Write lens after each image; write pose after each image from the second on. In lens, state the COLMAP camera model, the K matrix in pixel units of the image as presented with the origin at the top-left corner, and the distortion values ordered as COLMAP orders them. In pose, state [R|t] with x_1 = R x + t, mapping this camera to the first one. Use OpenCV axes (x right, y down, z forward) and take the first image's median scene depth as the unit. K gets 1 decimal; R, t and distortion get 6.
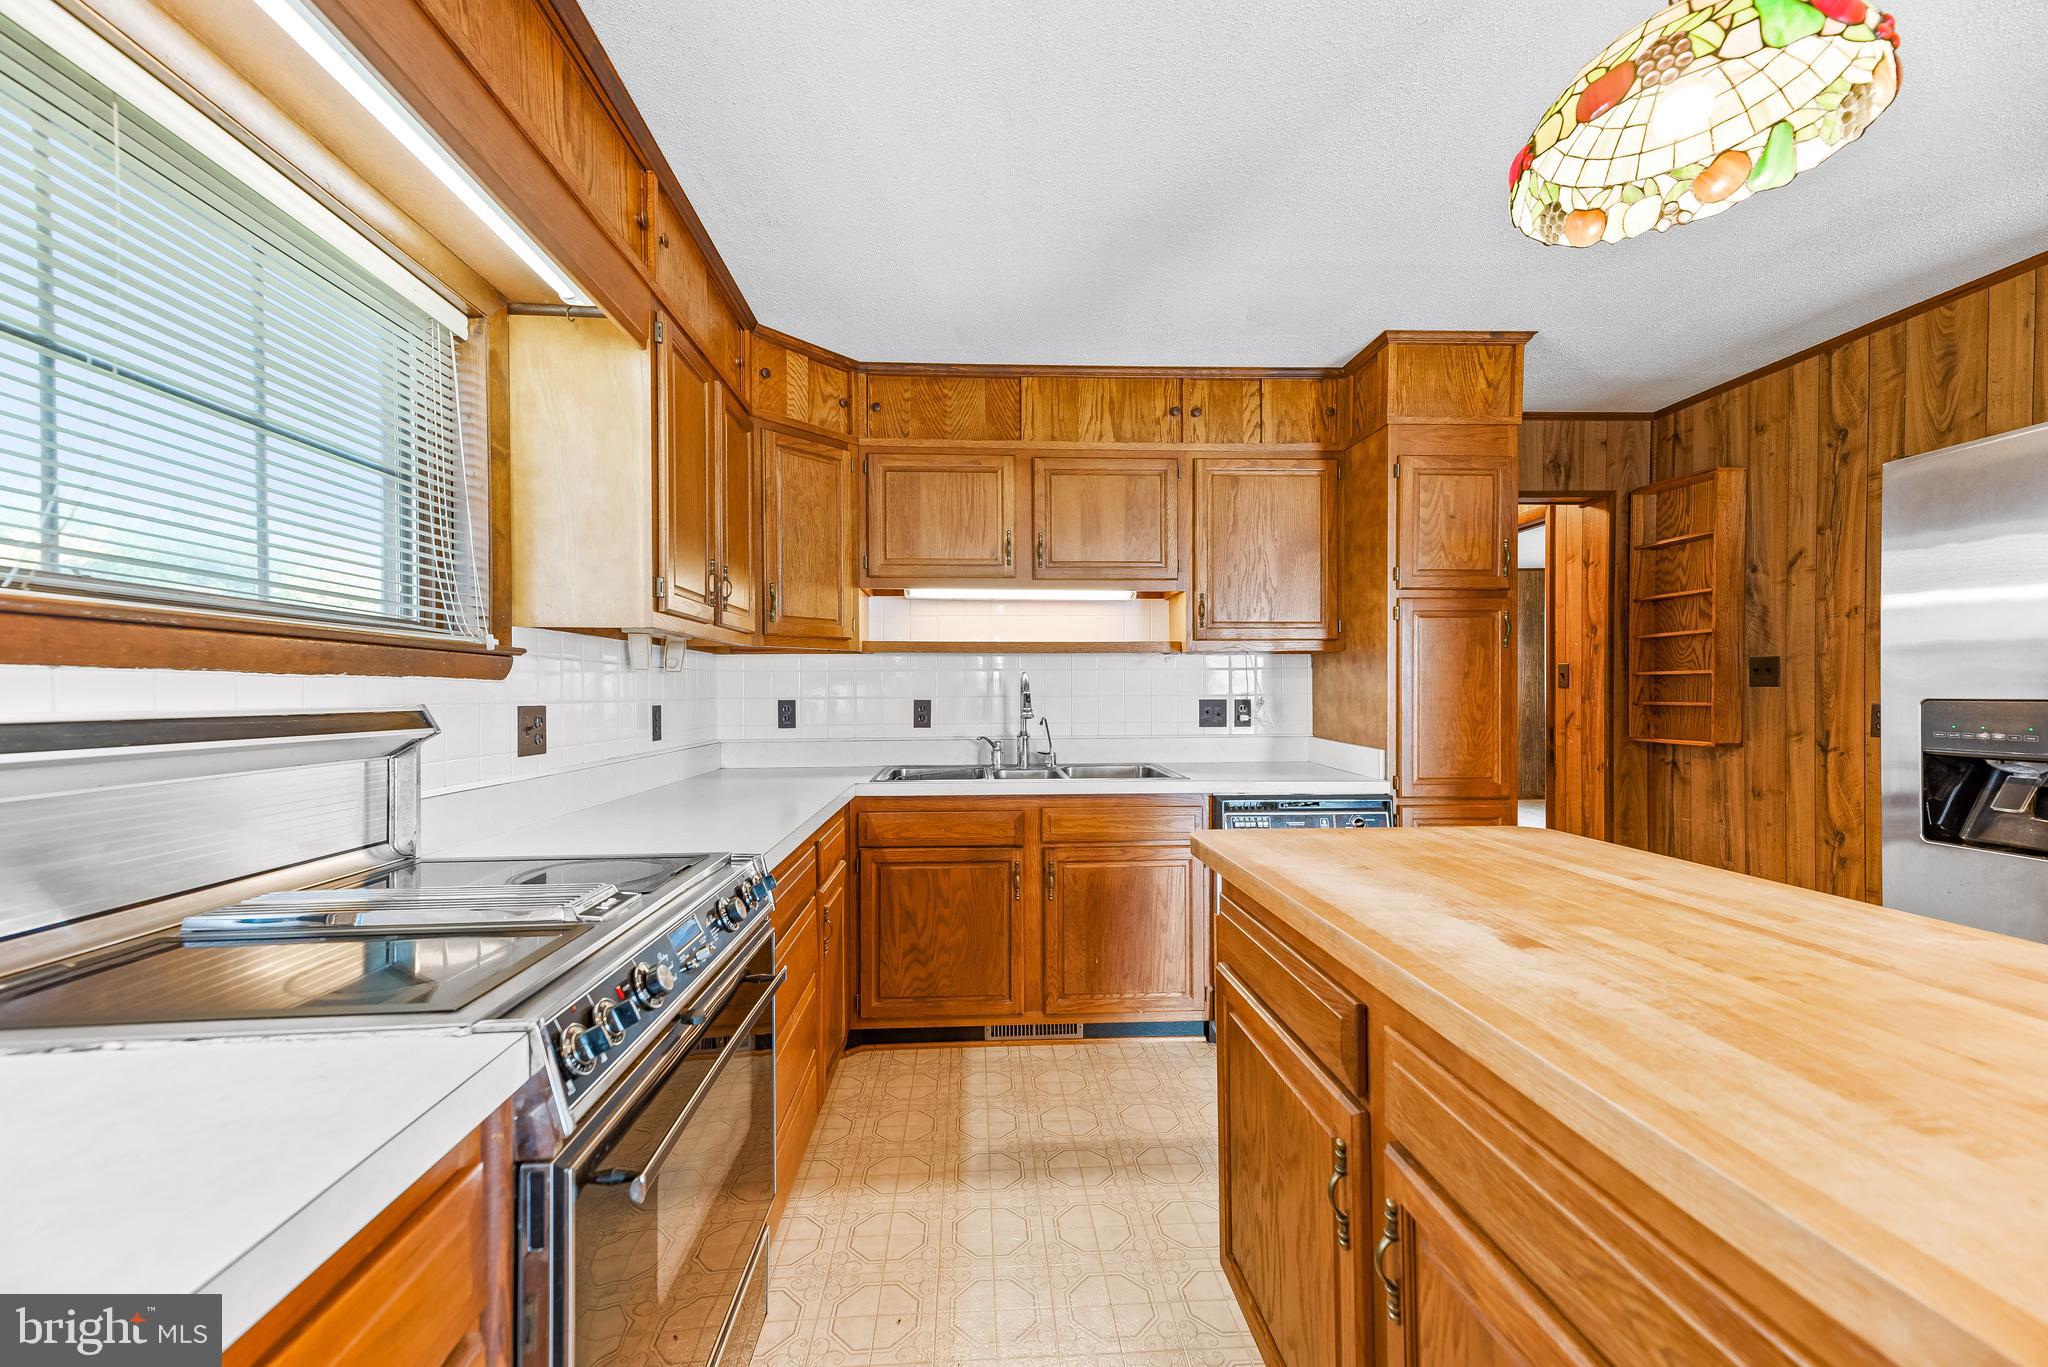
lens RADIAL K [[811.8, 0, 1016.0], [0, 811.8, 691.8], [0, 0, 1]] dist [0.025623, 0.002009]
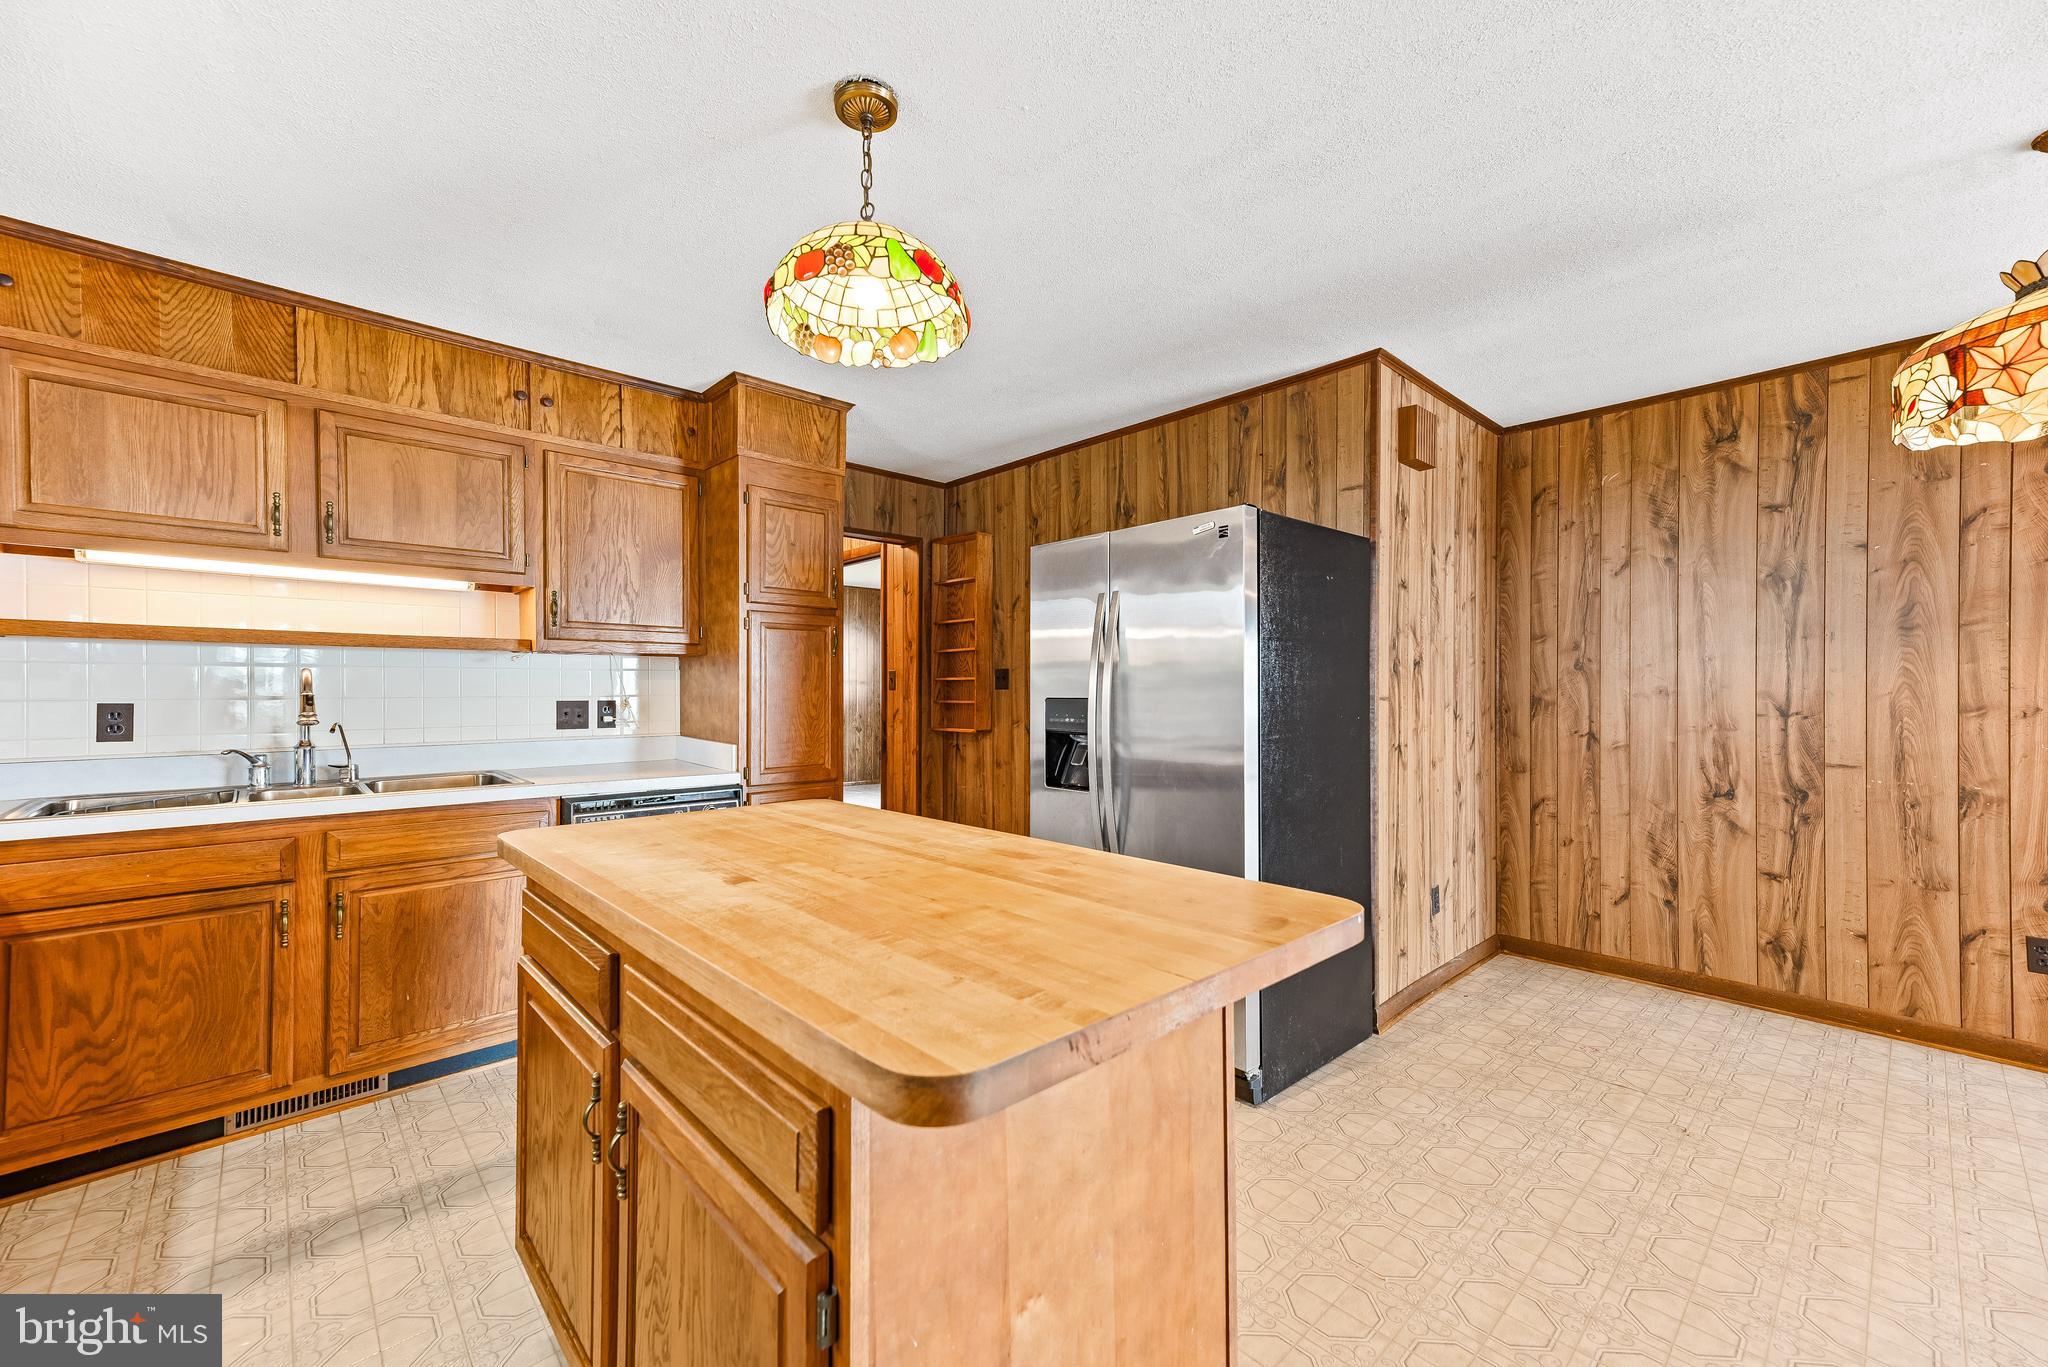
lens RADIAL K [[811.8, 0, 1016.0], [0, 811.8, 691.8], [0, 0, 1]] dist [0.025623, 0.002009]
pose [[0.775325, 0.001678, 0.631560, 0.042707], [-0.001272, 0.999999, -0.001096, -0.000911], [-0.631561, 0.000046, 0.775326, -0.109826]]
